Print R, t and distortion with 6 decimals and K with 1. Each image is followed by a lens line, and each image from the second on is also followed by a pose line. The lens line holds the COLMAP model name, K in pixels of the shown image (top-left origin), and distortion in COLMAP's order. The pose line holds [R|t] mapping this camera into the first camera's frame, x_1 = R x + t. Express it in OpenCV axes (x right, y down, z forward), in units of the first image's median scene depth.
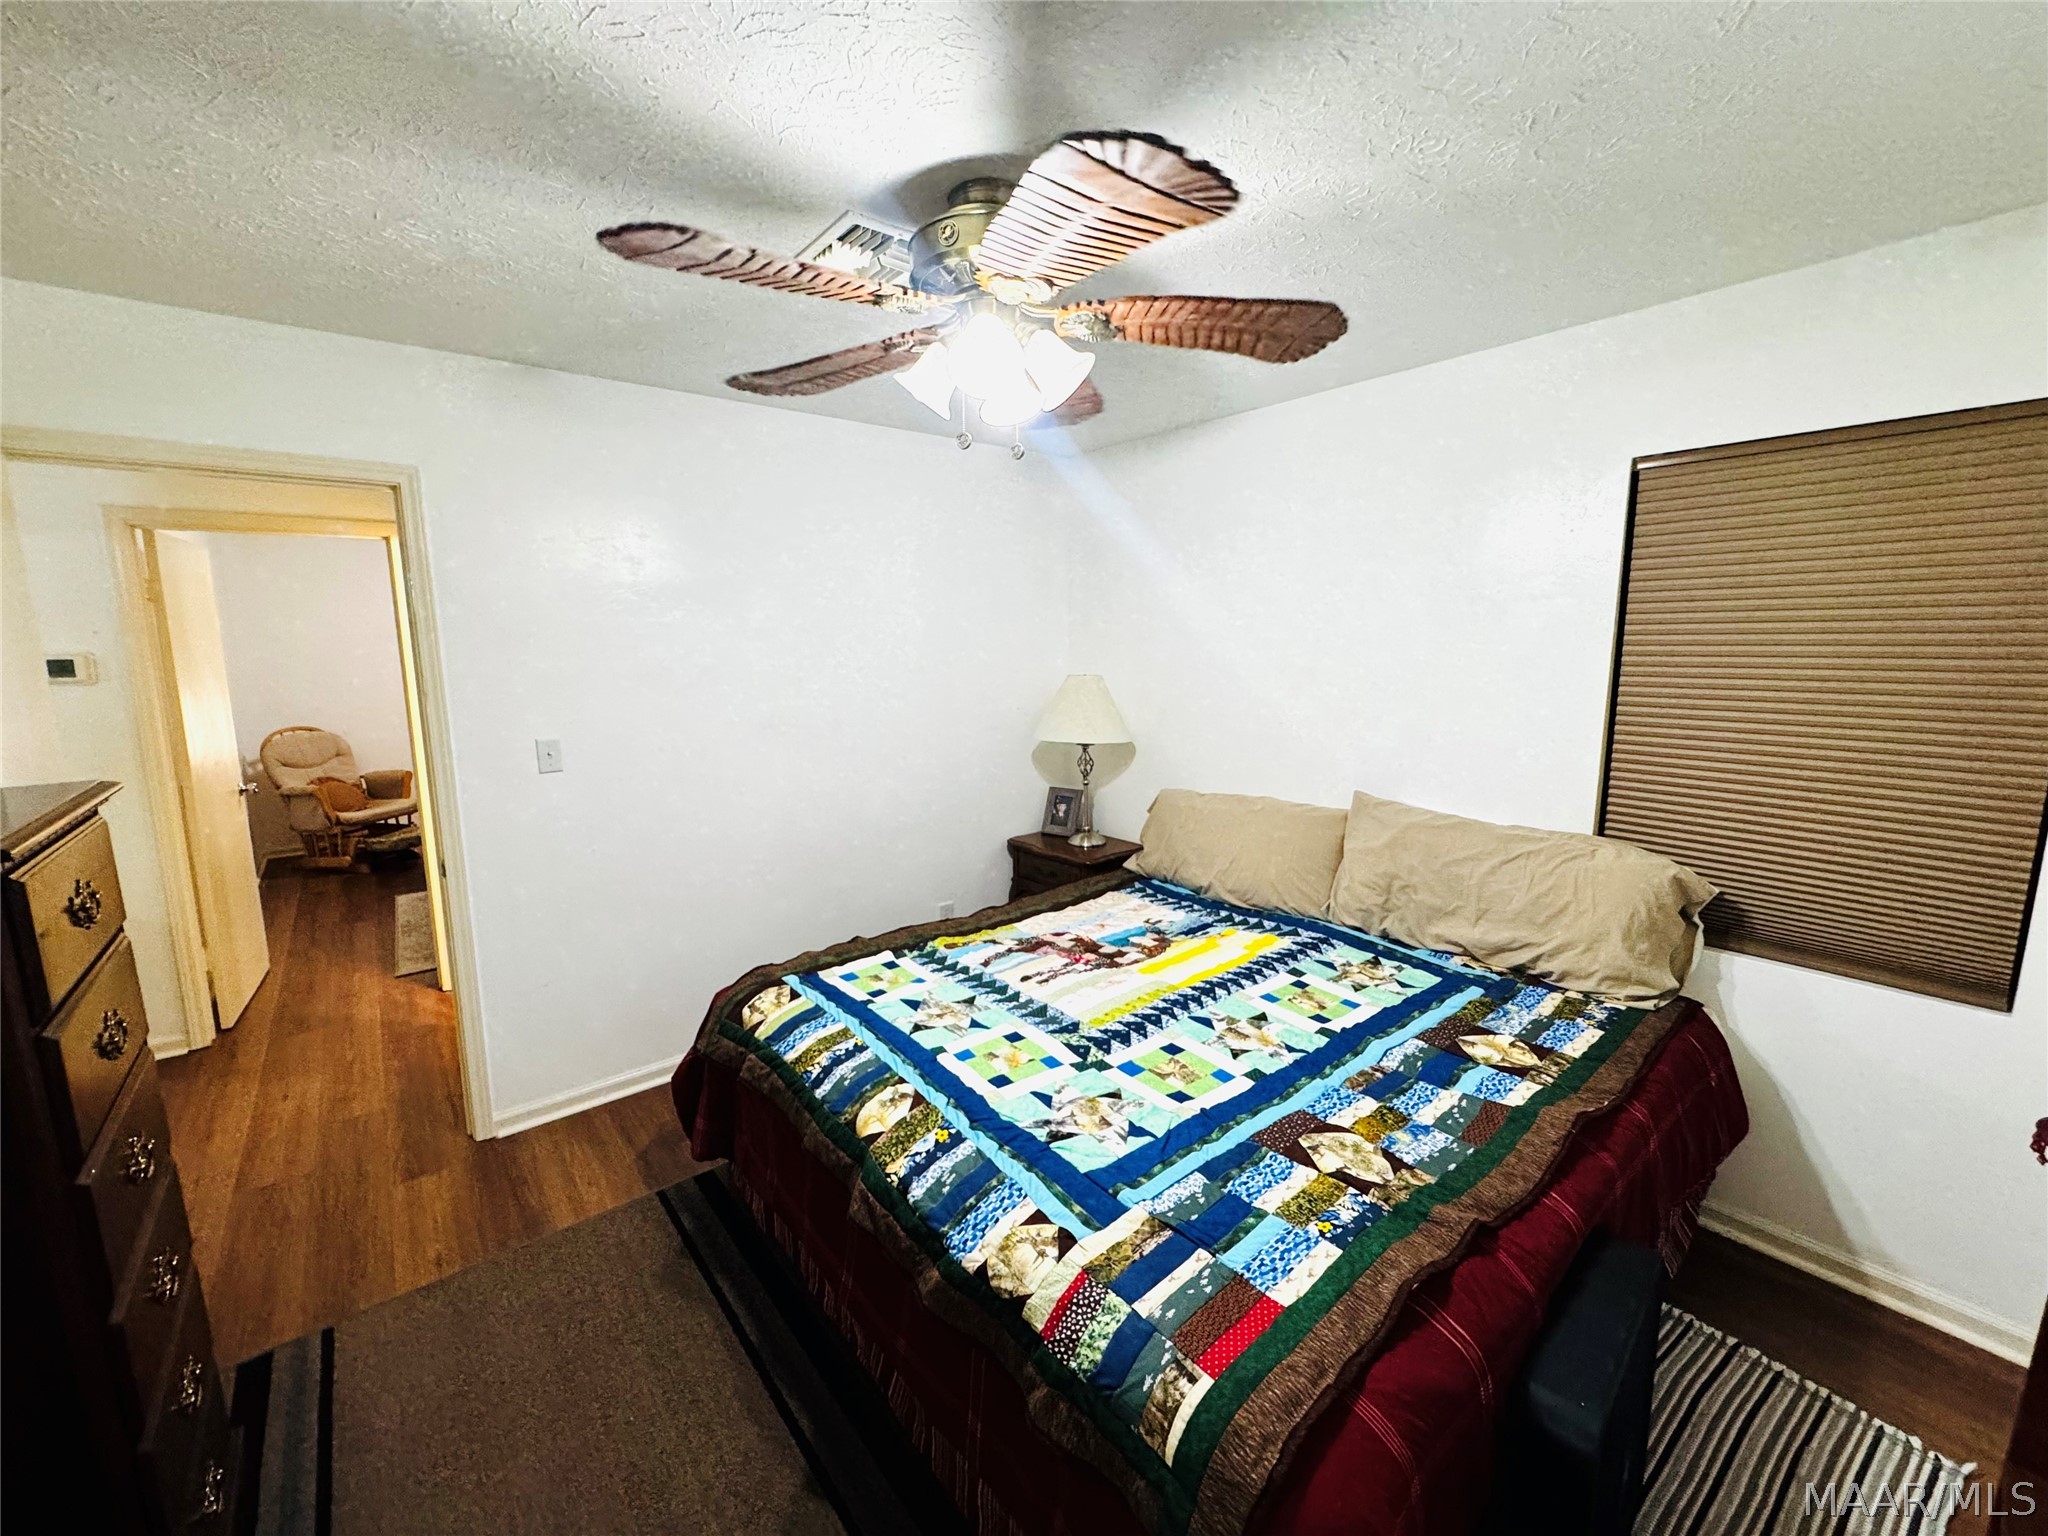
lens RADIAL K [[819.3, 0, 1023.1], [0, 819.3, 768.3], [0, 0, 1]] dist [-0.002330, -0.000027]
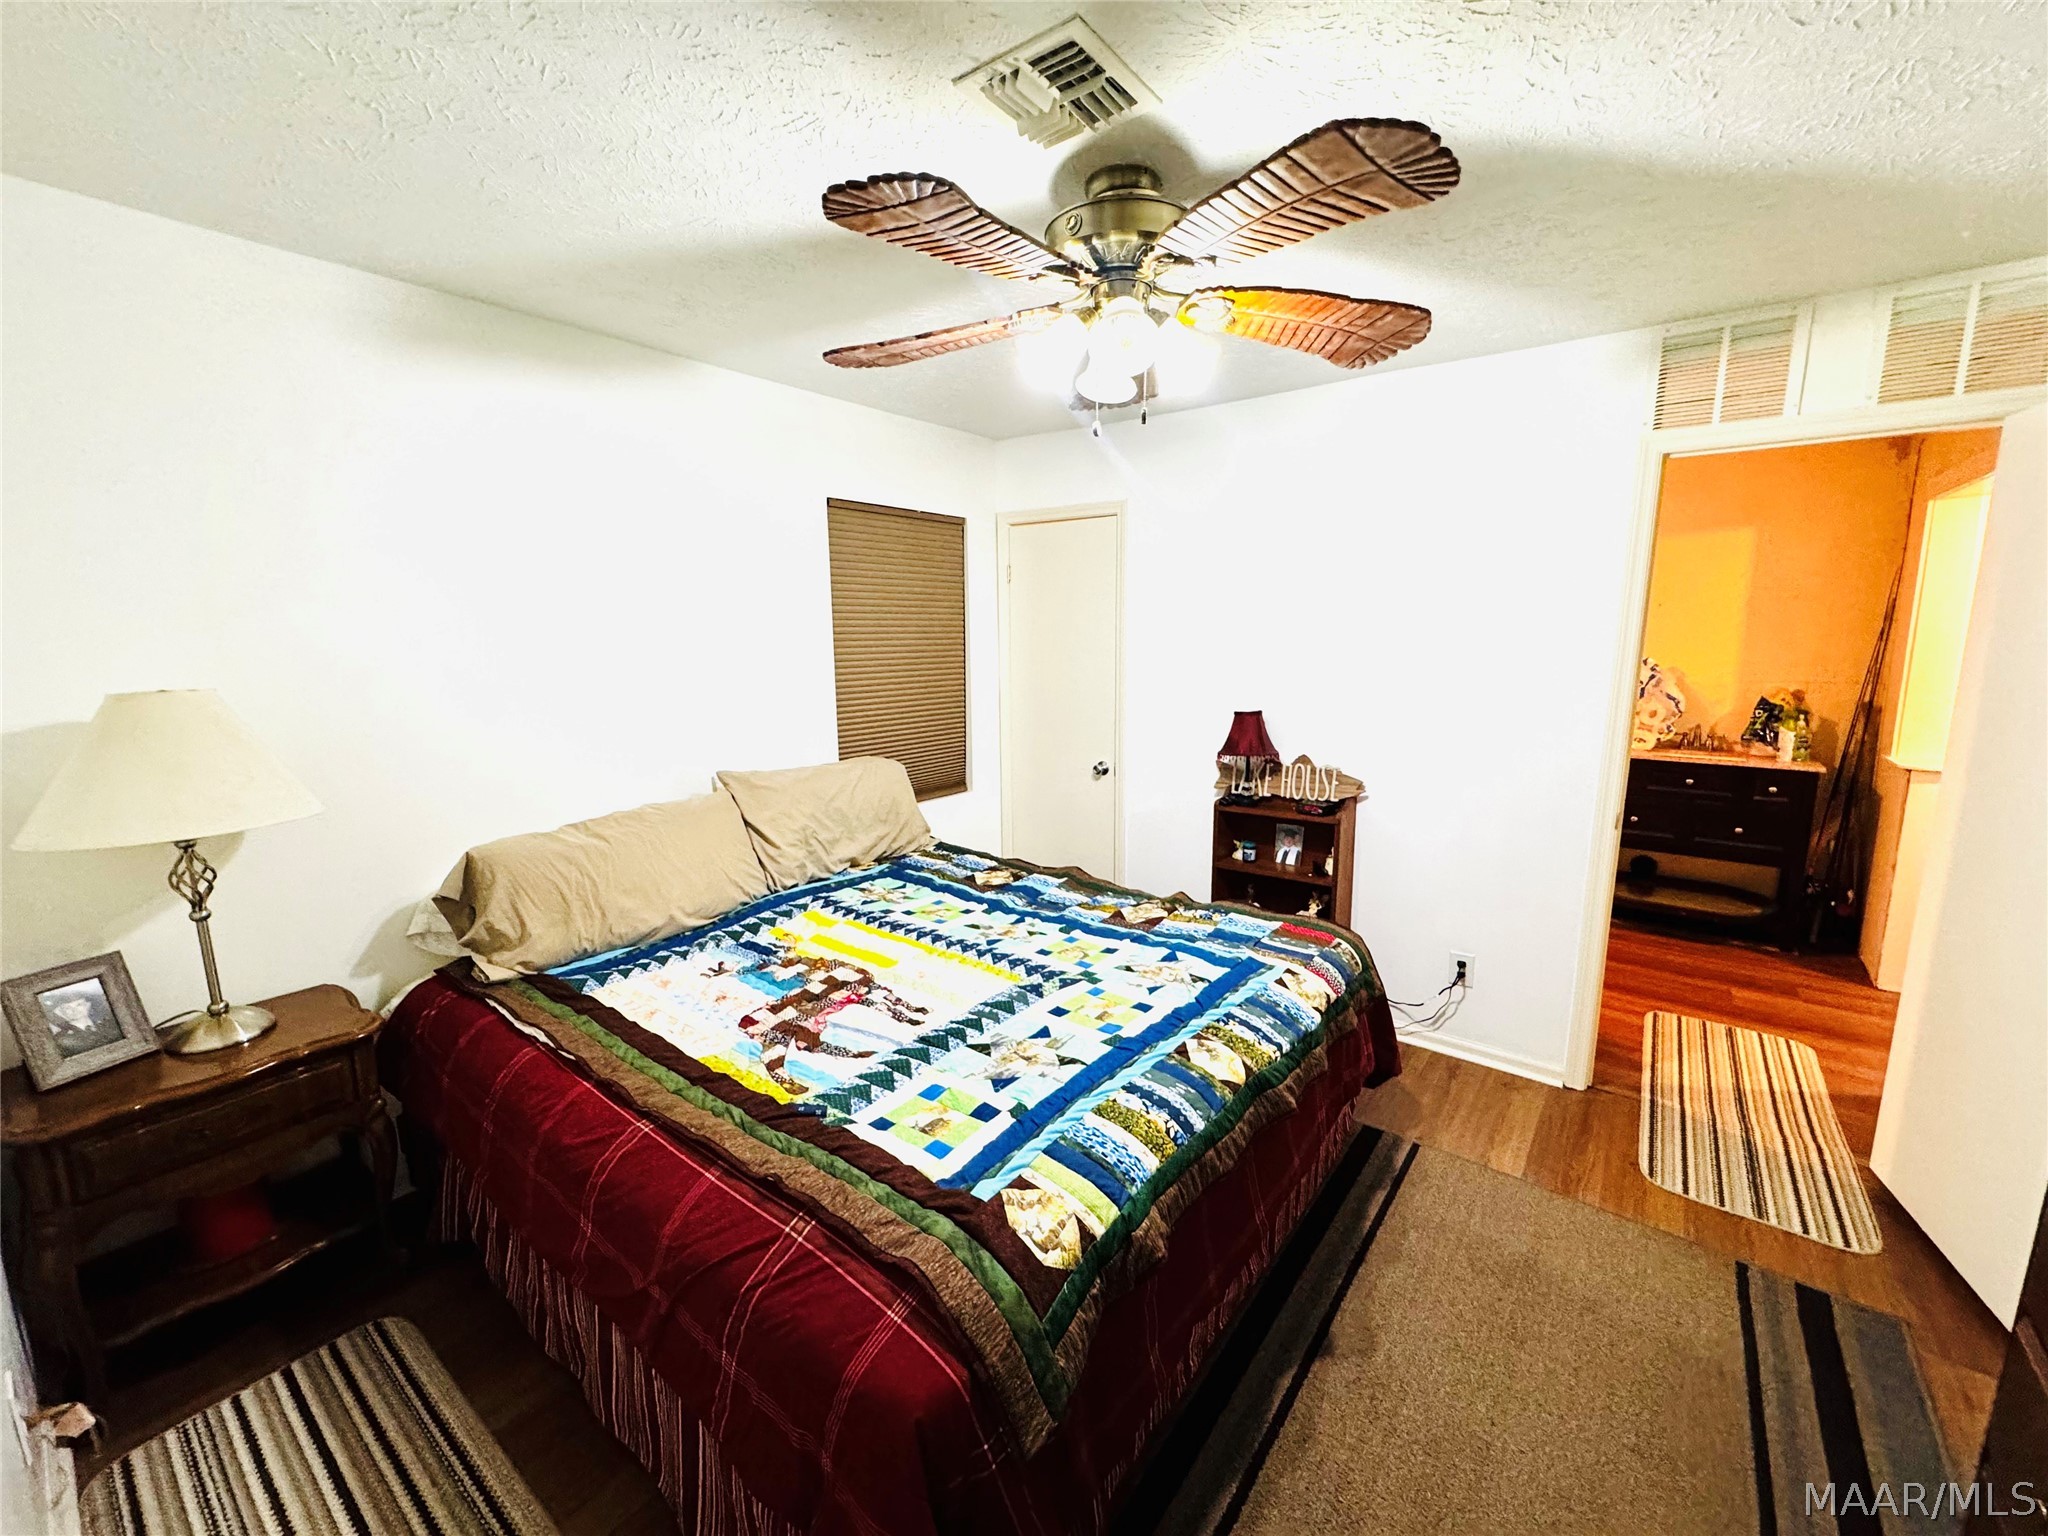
lens RADIAL K [[830.4, 0, 1021.2], [0, 830.4, 765.1], [0, 0, 1]] dist [0.001087, 0.000010]
pose [[-0.230716, -0.145447, 0.962089, -0.813837], [0.158495, 0.969941, 0.184642, -0.134426], [-0.960026, 0.195087, -0.200729, 1.049190]]
